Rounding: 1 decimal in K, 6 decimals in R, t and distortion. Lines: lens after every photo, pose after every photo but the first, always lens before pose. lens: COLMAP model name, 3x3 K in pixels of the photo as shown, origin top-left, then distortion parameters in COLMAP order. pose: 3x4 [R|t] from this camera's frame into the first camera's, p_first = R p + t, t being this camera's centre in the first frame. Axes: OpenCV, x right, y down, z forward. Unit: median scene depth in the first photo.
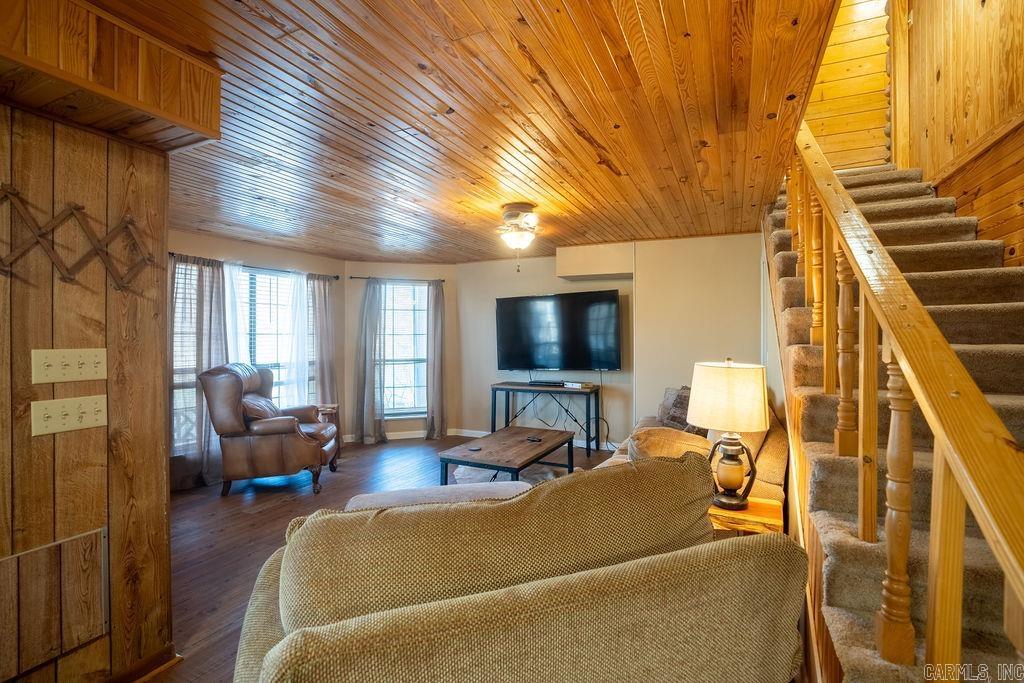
lens RADIAL K [[467.8, 0, 512.4], [0, 467.8, 337.9], [0, 0, 1]] dist [-0.007589, 0.004858]
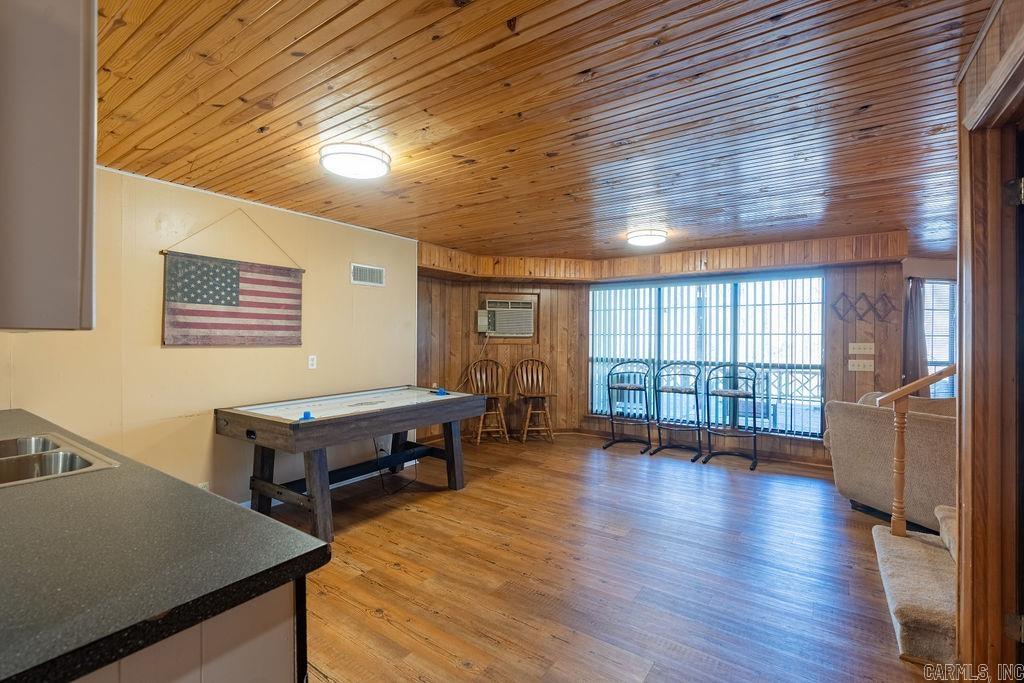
lens RADIAL K [[467.8, 0, 508.7], [0, 467.8, 338.0], [0, 0, 1]] dist [-0.007589, 0.004858]
pose [[-0.166295, -0.003824, -0.986069, 2.225801], [-0.003375, 0.999989, -0.003309, 0.007900], [0.986070, 0.002778, -0.166306, -0.666704]]
